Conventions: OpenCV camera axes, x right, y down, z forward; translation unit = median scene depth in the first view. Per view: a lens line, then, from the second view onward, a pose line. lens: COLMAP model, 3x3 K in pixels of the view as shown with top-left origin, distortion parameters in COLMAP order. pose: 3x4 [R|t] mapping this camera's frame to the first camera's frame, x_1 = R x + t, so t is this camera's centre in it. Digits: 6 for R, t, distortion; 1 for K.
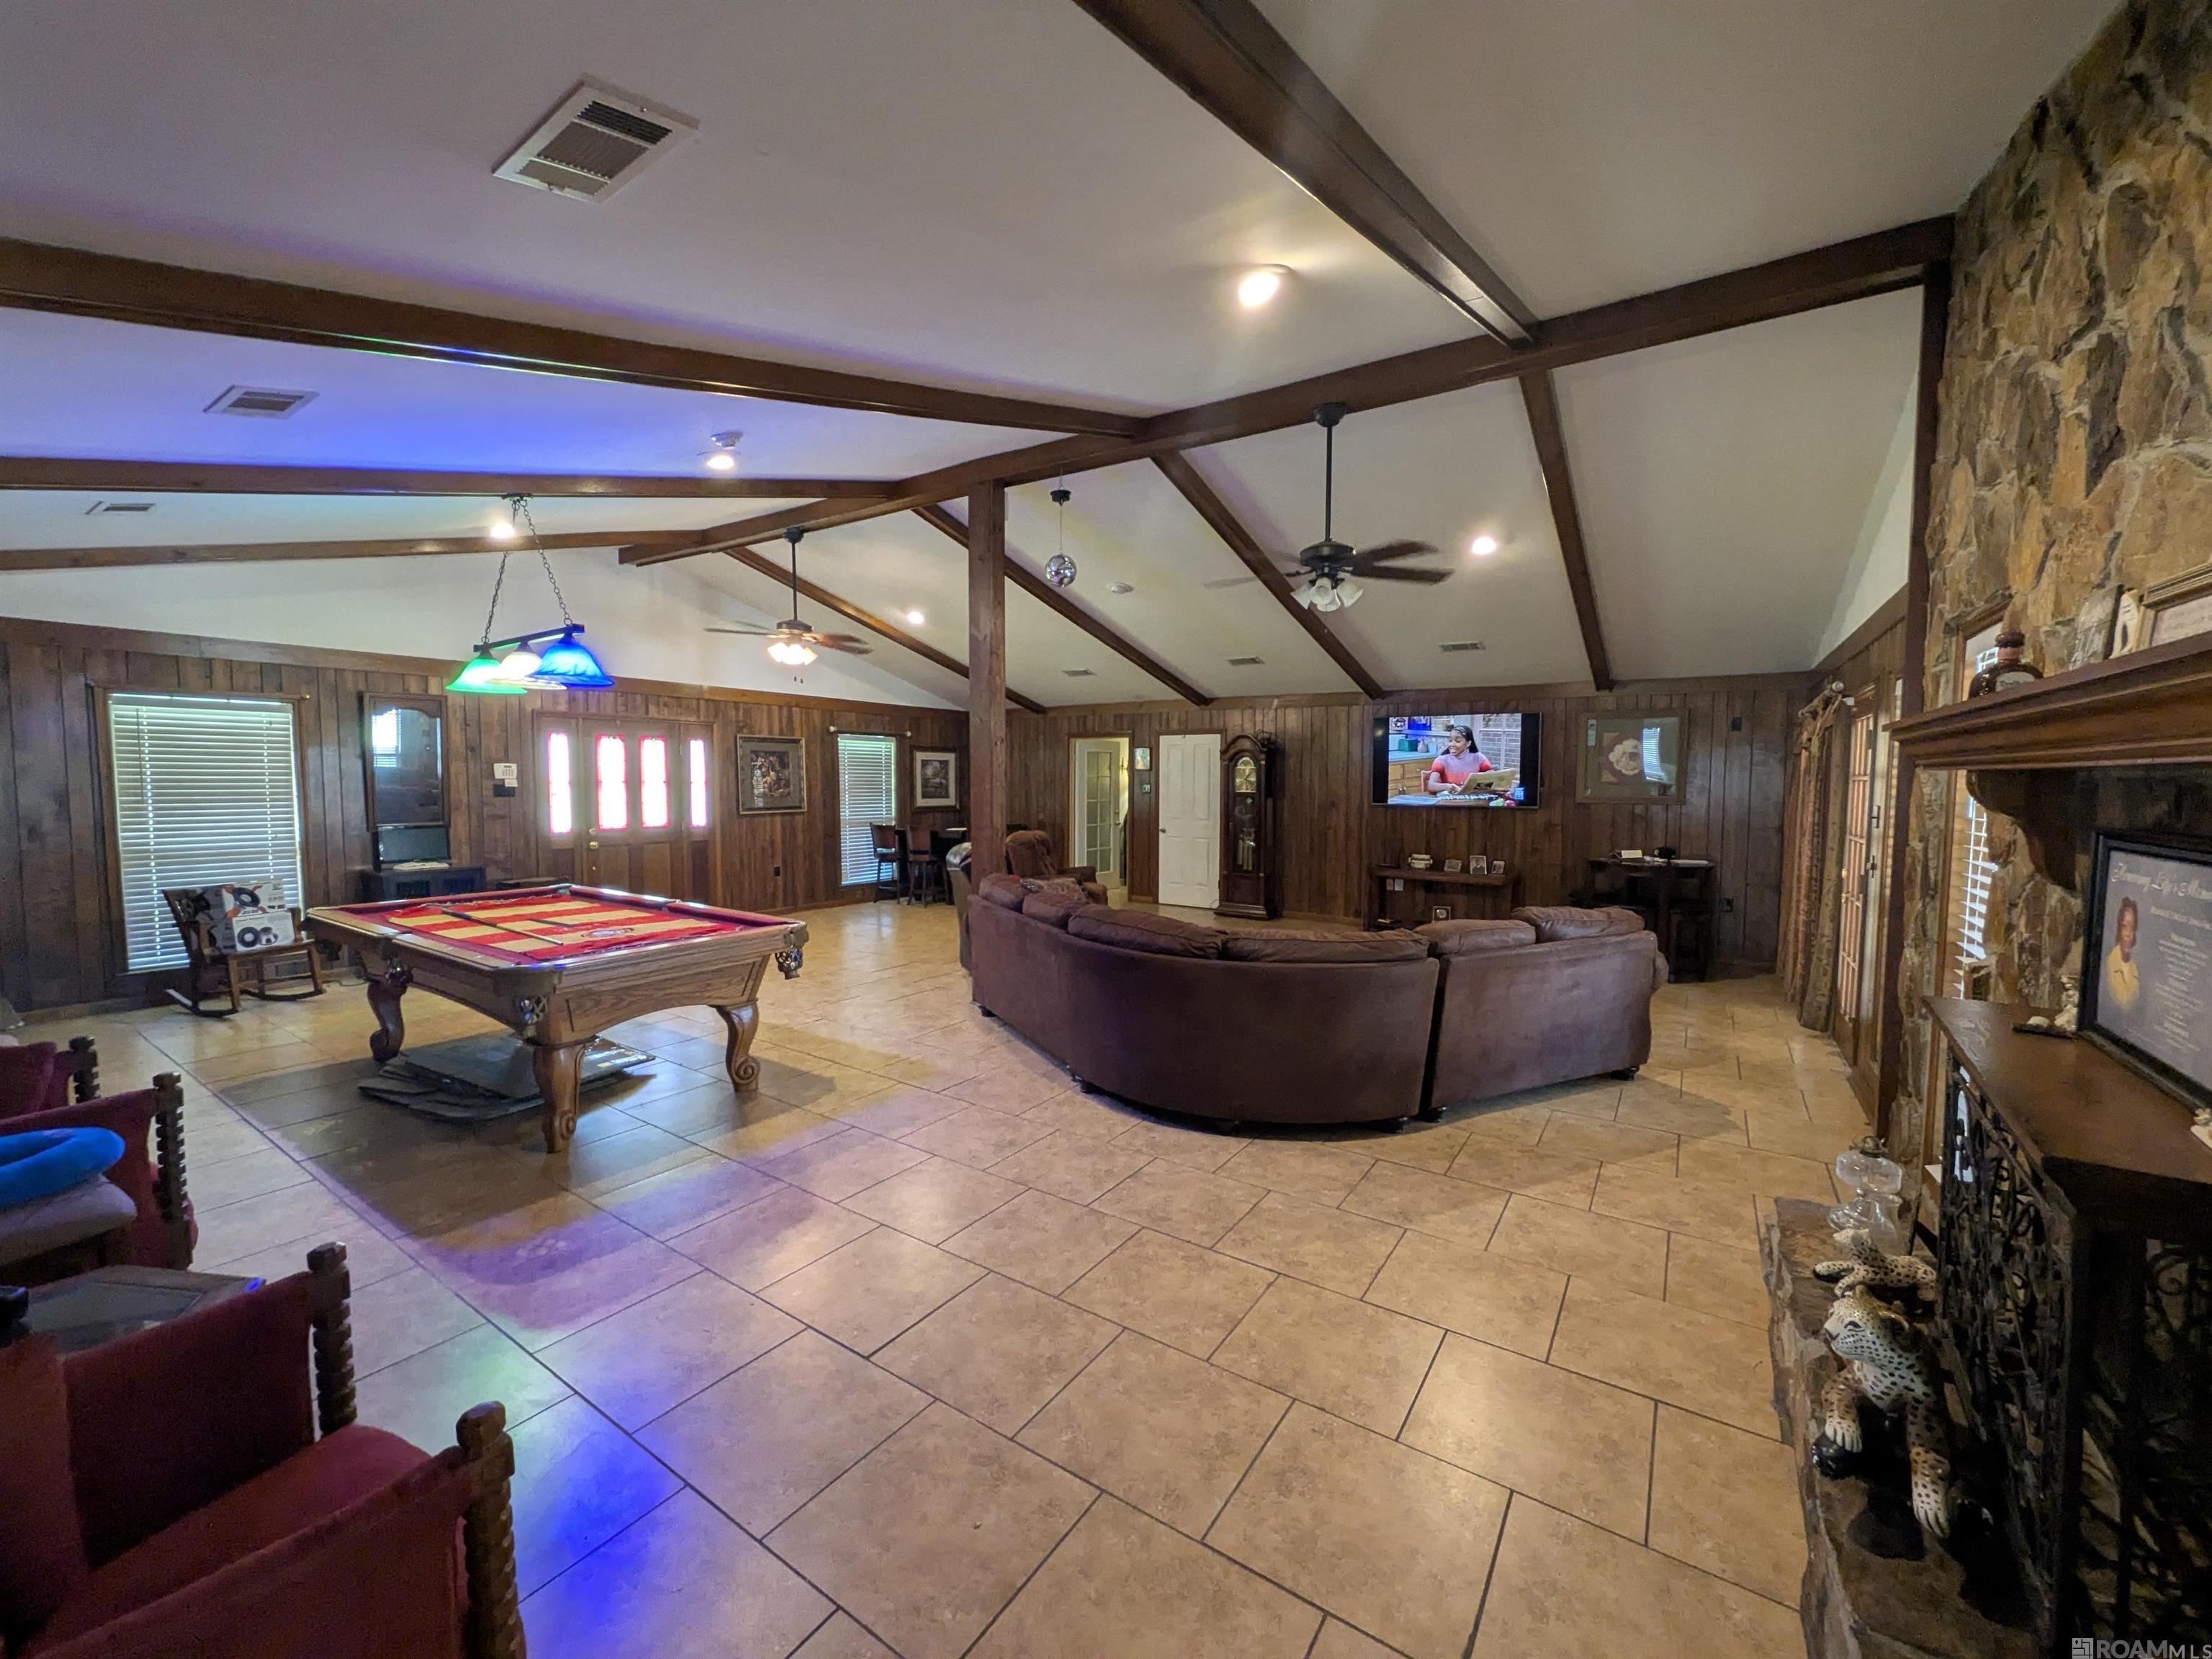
lens RADIAL K [[870.1, 0, 1106.0], [0, 870.1, 829.5], [0, 0, 1]] dist [-0.000951, -0.000314]
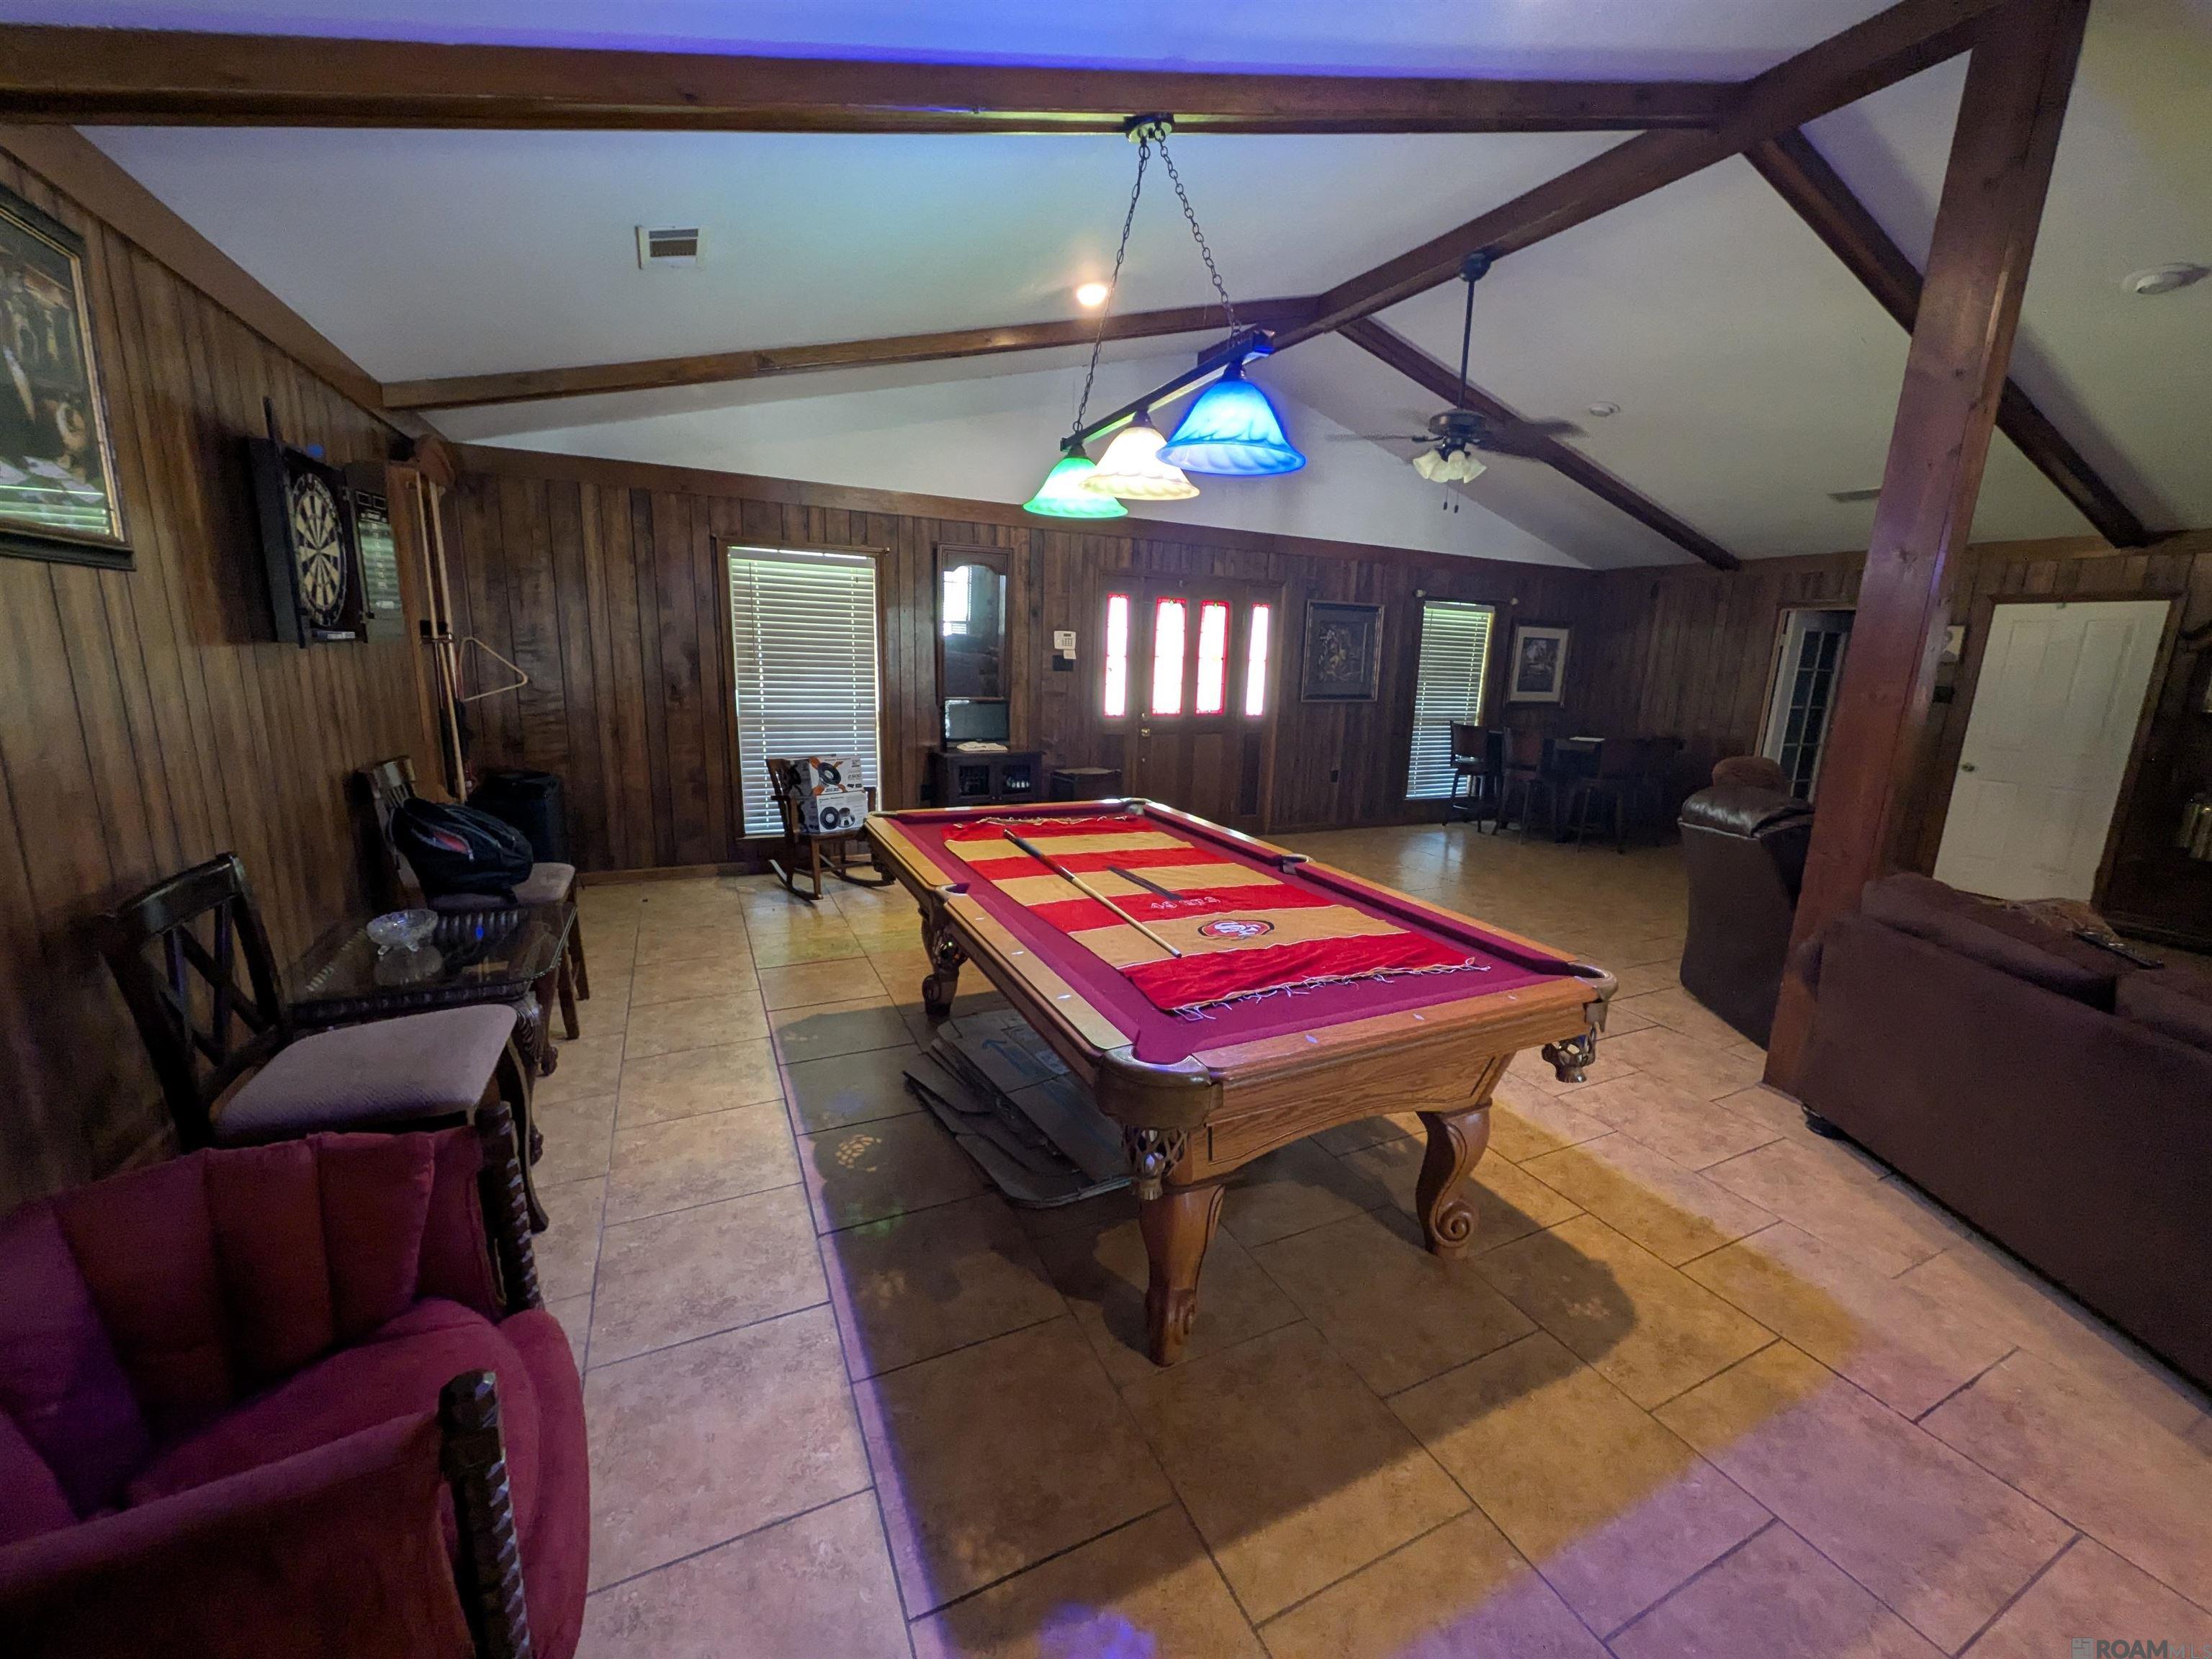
lens RADIAL K [[875.5, 0, 1106.0], [0, 875.5, 829.5], [0, 0, 1]] dist [0.014687, -0.000122]
pose [[0.862575, 0.129737, -0.489012, -0.238705], [-0.062350, 0.986454, 0.151729, -0.019114], [0.502072, -0.100388, 0.858979, 0.297255]]
